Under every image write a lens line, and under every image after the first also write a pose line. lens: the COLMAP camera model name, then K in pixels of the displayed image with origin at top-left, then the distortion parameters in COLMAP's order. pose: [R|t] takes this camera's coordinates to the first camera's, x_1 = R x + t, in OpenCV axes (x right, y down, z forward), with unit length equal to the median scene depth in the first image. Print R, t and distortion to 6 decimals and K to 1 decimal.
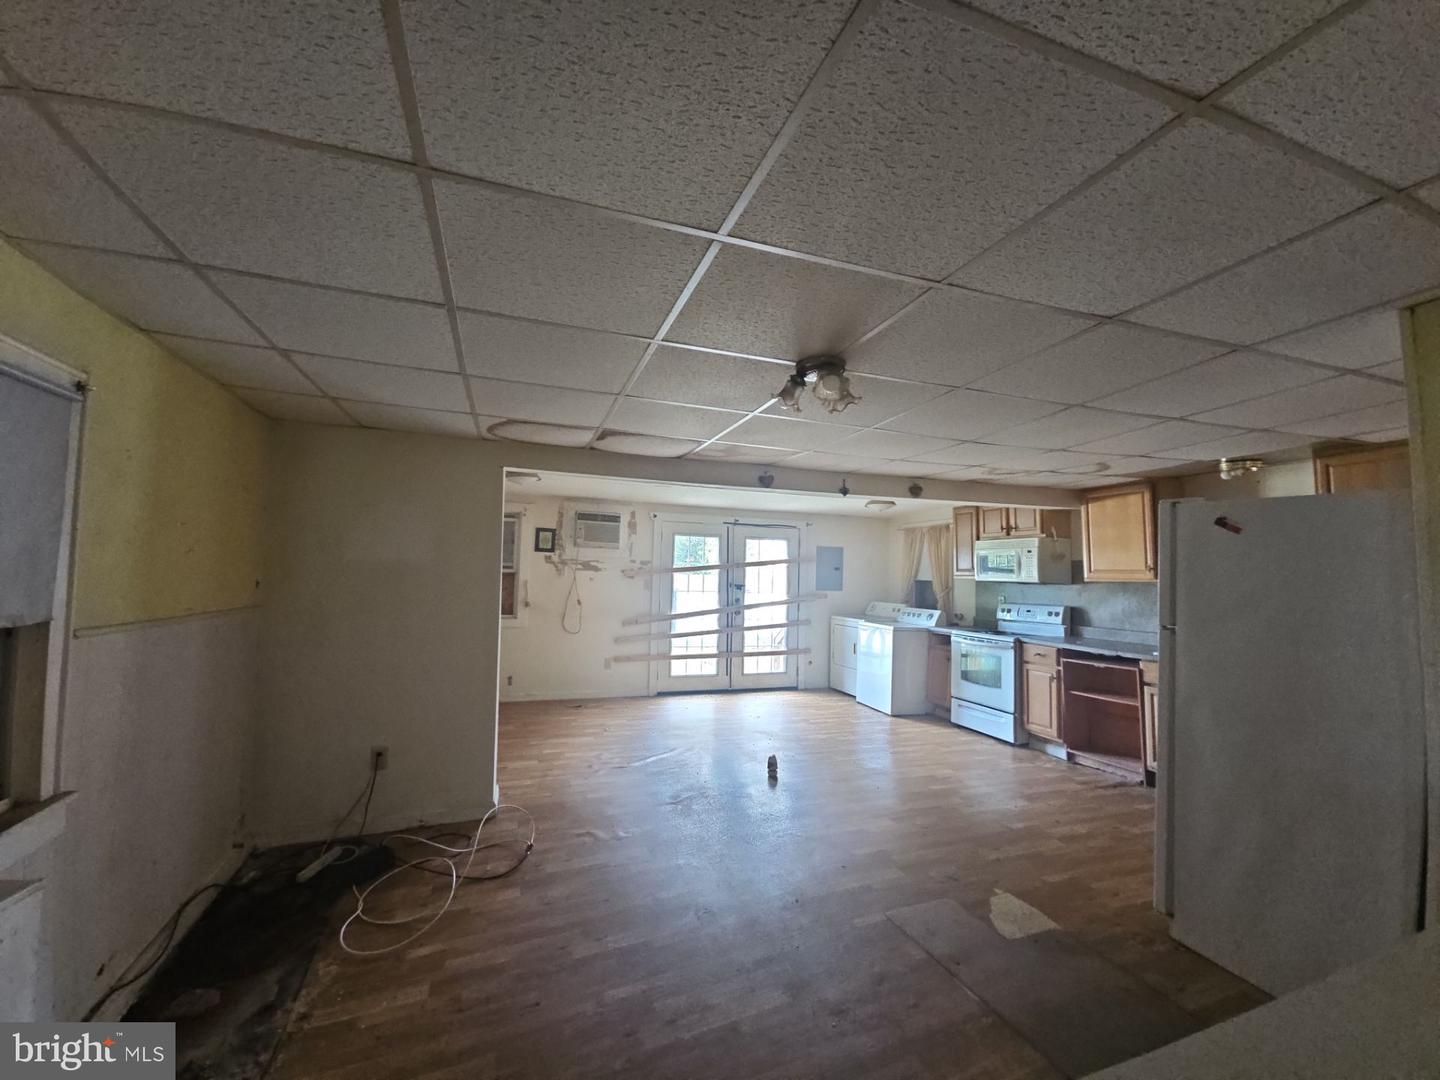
lens RADIAL K [[587.3, 0, 720.6], [0, 587.3, 541.3], [0, 0, 1]] dist [-0.000482, -0.003068]
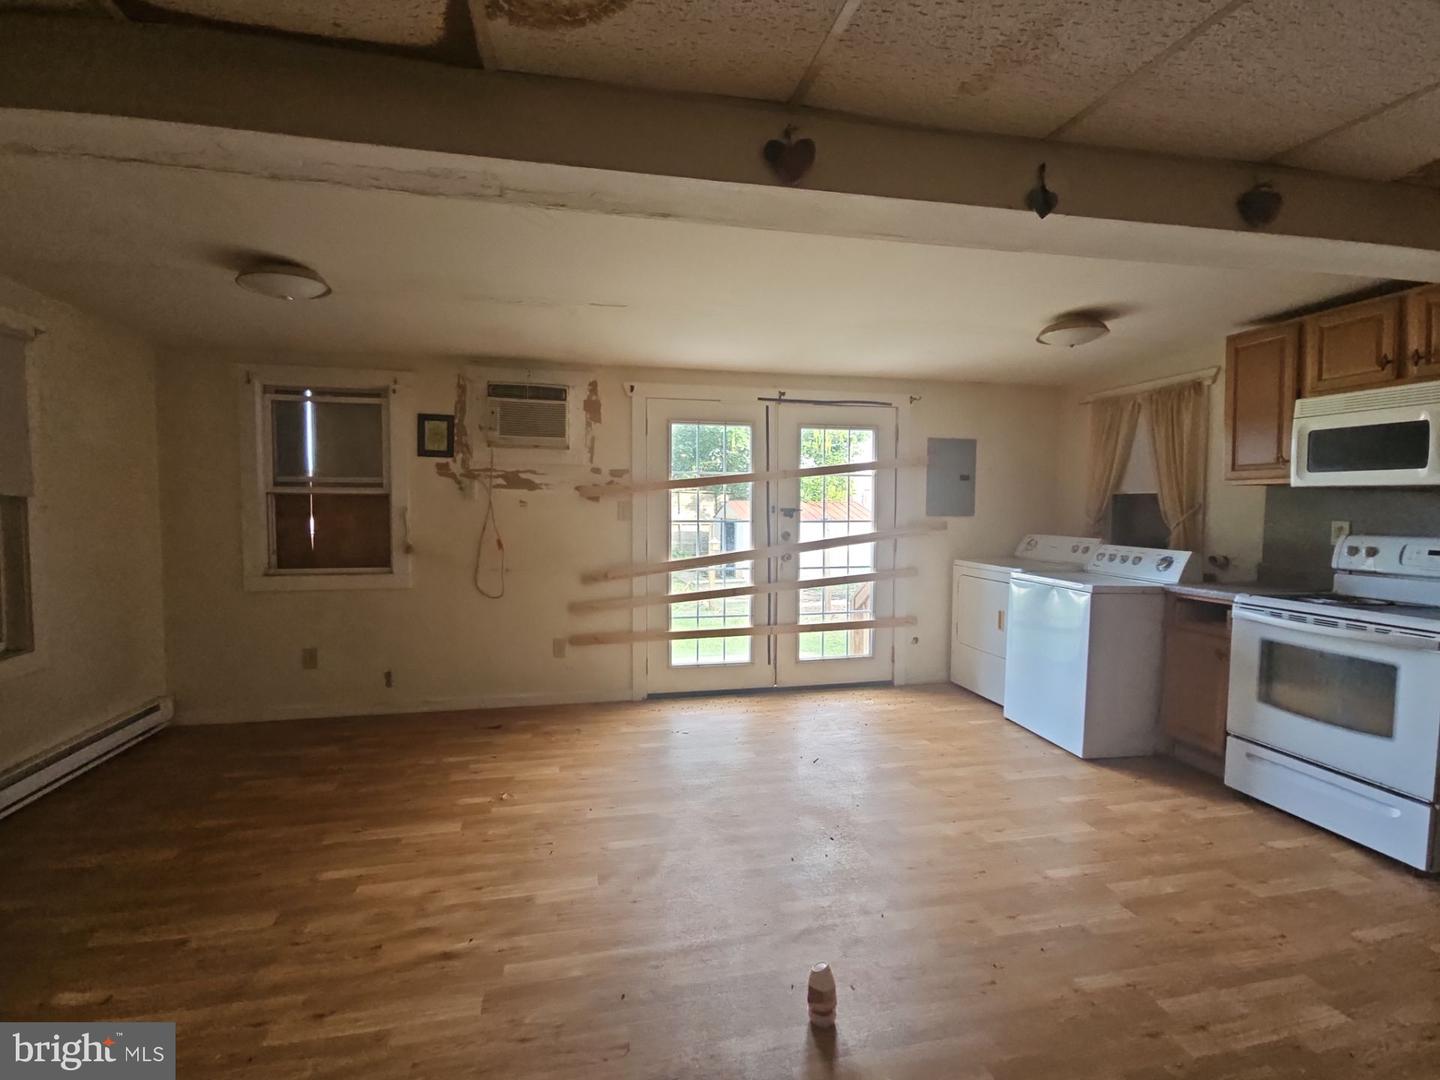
lens RADIAL K [[664.5, 0, 717.8], [0, 664.5, 537.7], [0, 0, 1]] dist [-0.004574, -0.001292]
pose [[0.991636, -0.014508, -0.128246, 0.048749], [0.028112, 0.994083, 0.104919, 0.034446], [0.125965, -0.107647, 0.986177, 0.375101]]
